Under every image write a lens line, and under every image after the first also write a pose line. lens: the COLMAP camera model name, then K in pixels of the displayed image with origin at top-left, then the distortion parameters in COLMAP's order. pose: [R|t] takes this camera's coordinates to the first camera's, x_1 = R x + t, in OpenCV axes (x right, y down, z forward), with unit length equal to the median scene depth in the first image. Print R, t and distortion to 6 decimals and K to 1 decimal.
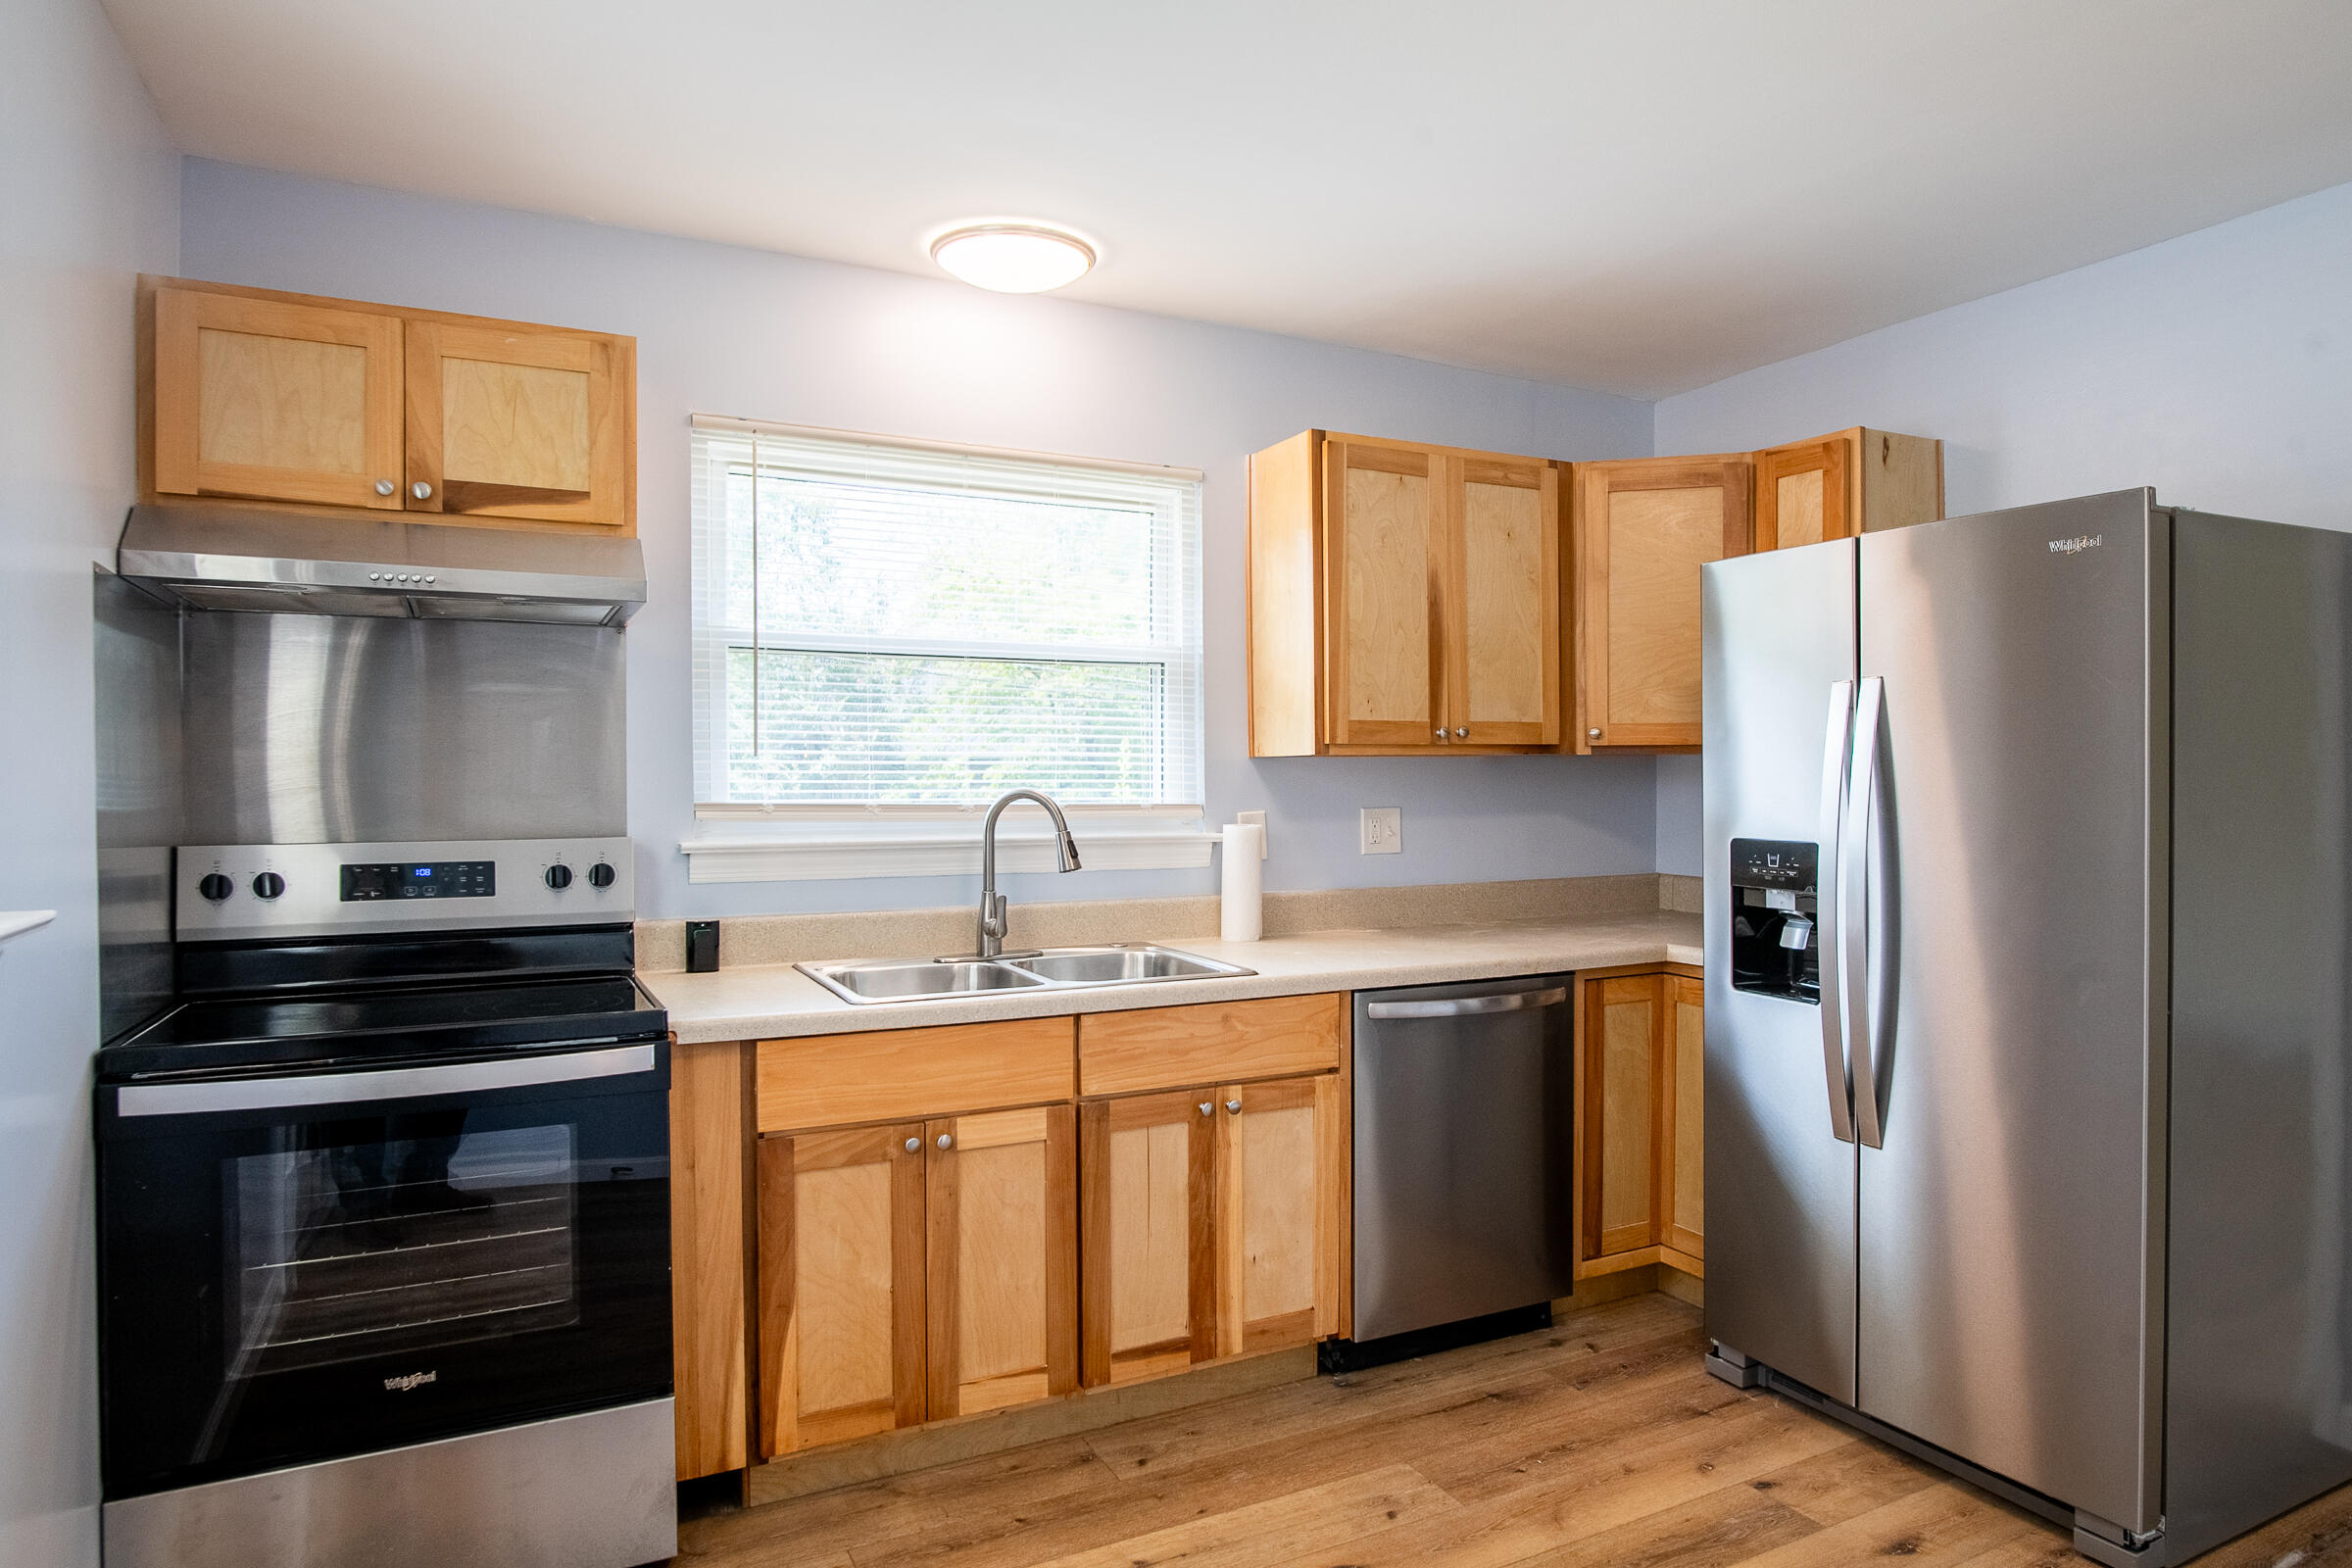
lens RADIAL K [[1369.7, 0, 1176.0], [0, 1369.7, 784.0], [0, 0, 1]] dist [-0.022762, 0.000939]
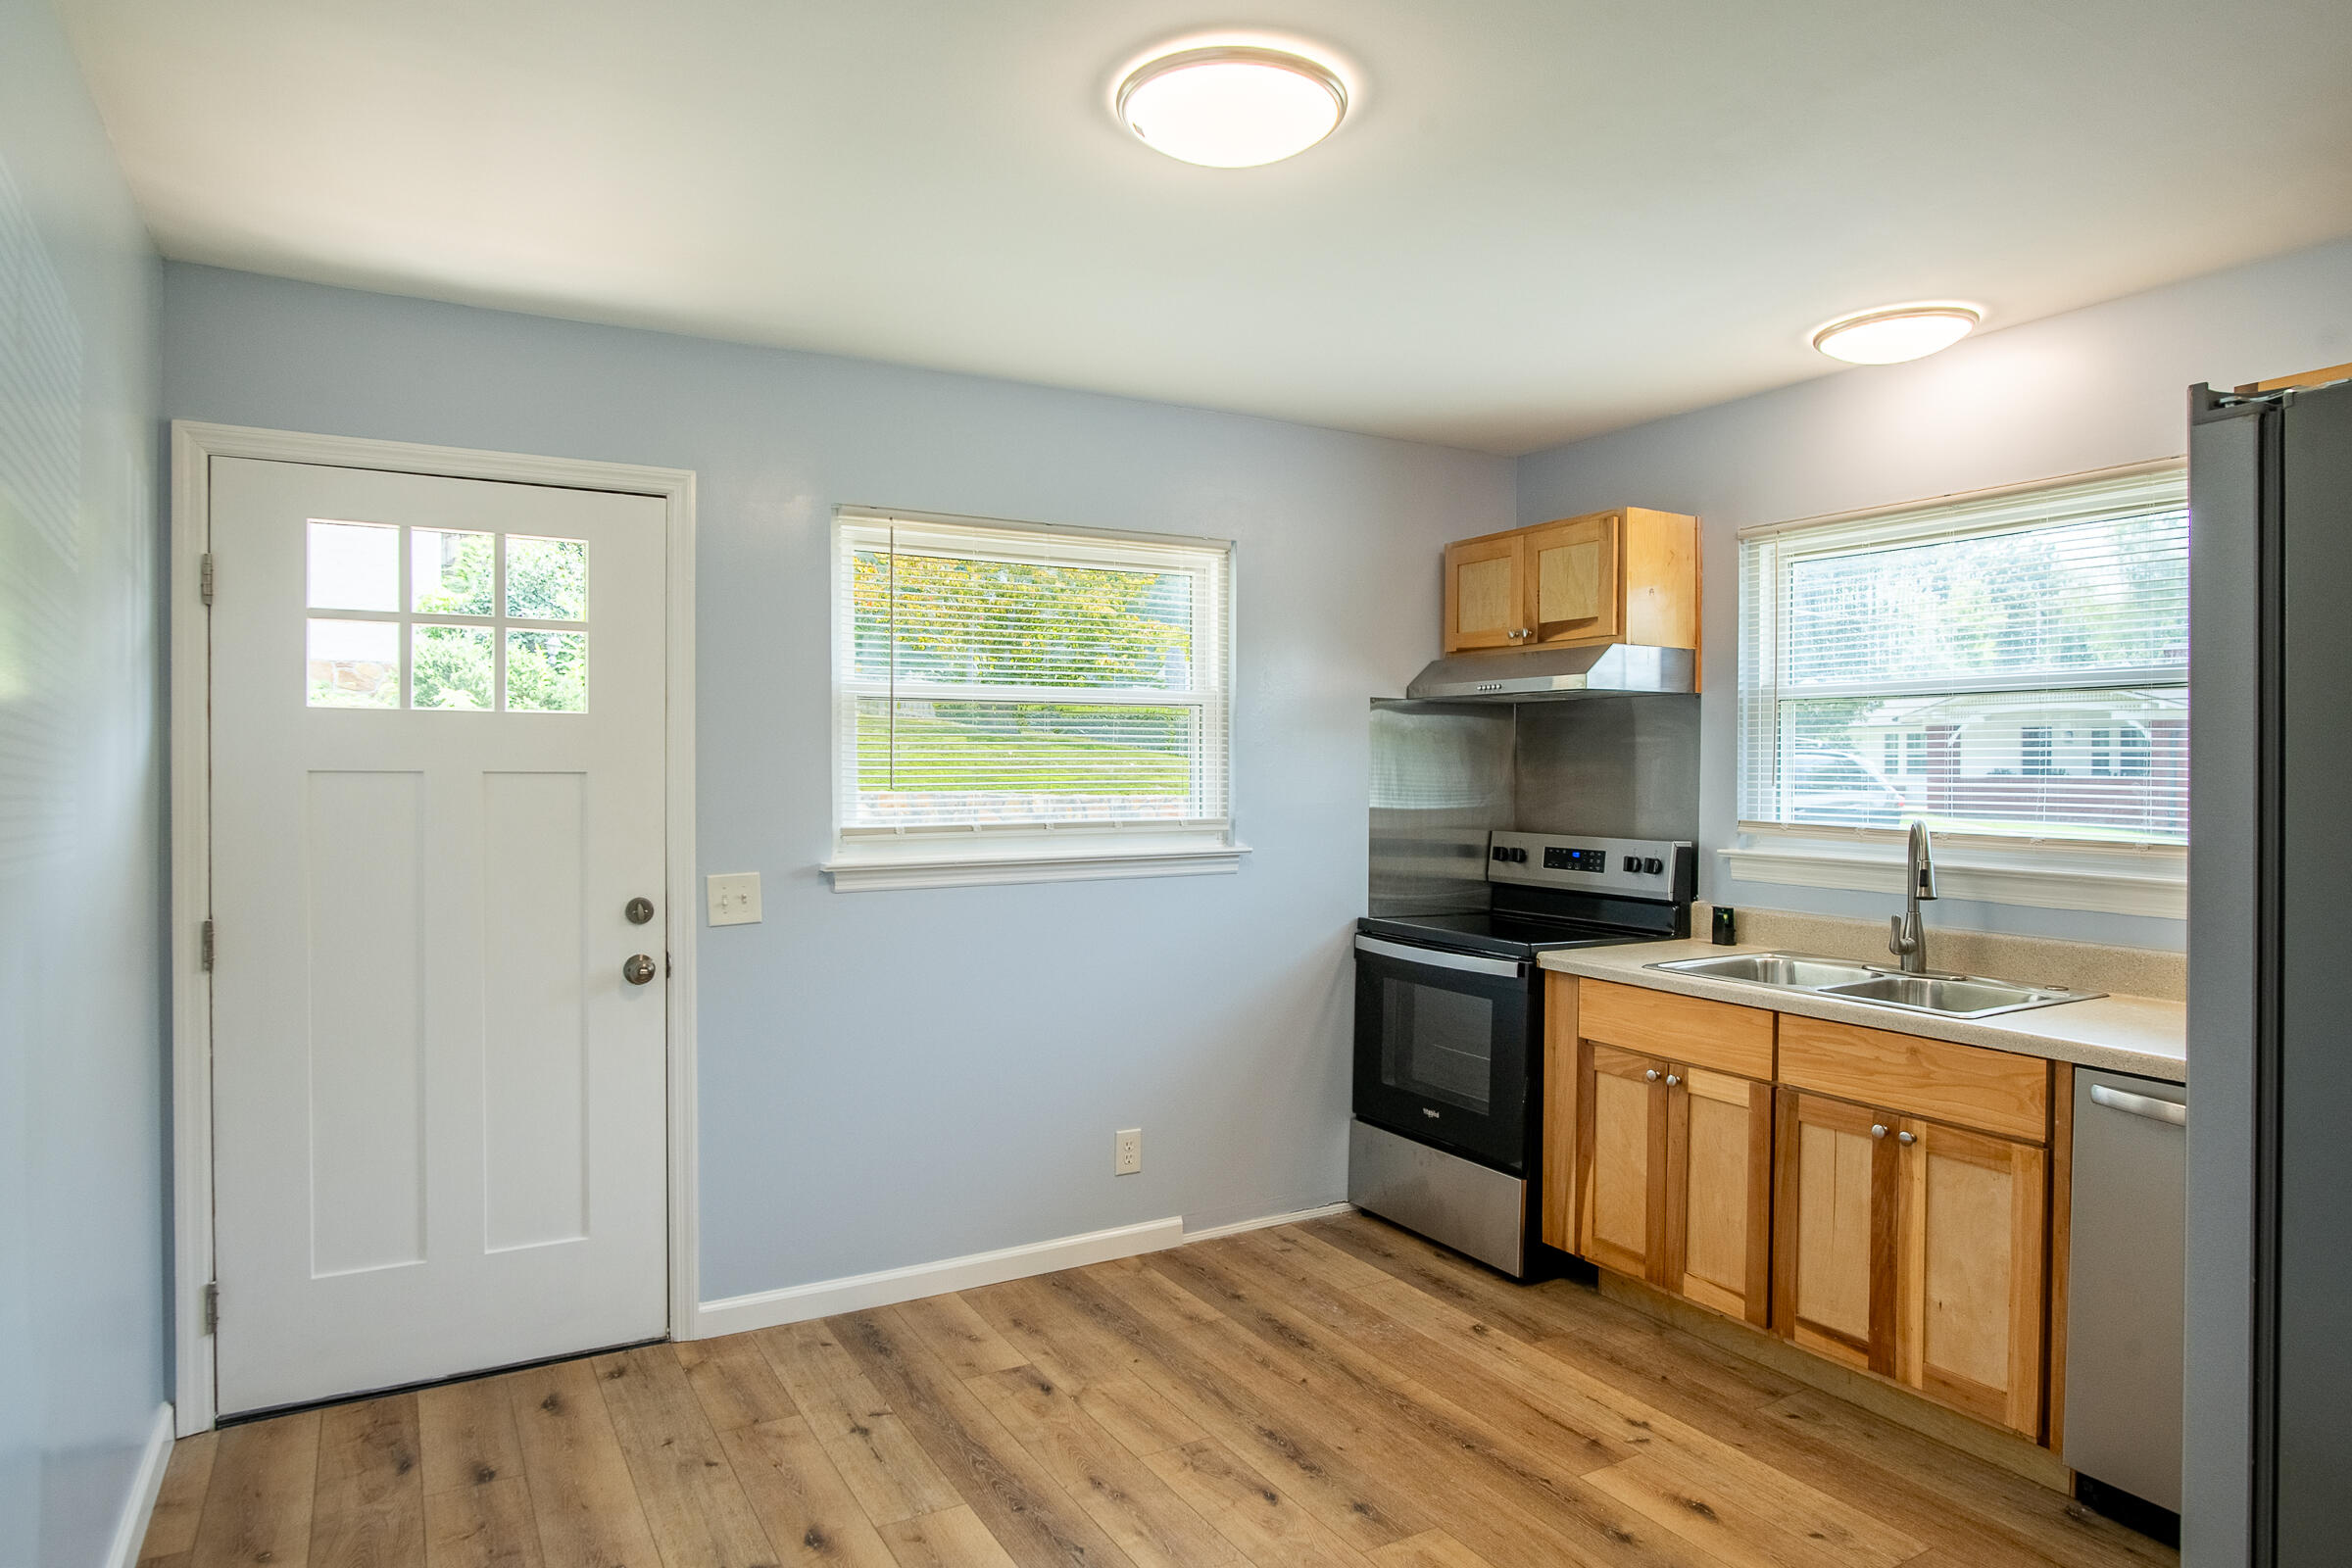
lens RADIAL K [[1316.4, 0, 1176.0], [0, 1316.4, 784.0], [0, 0, 1]] dist [-0.043931, 0.020489]
pose [[0.067742, 0.010934, -0.997643, 0.990655], [-0.014226, 0.999849, 0.009992, -0.029559], [0.997601, 0.013515, 0.067887, 0.402170]]
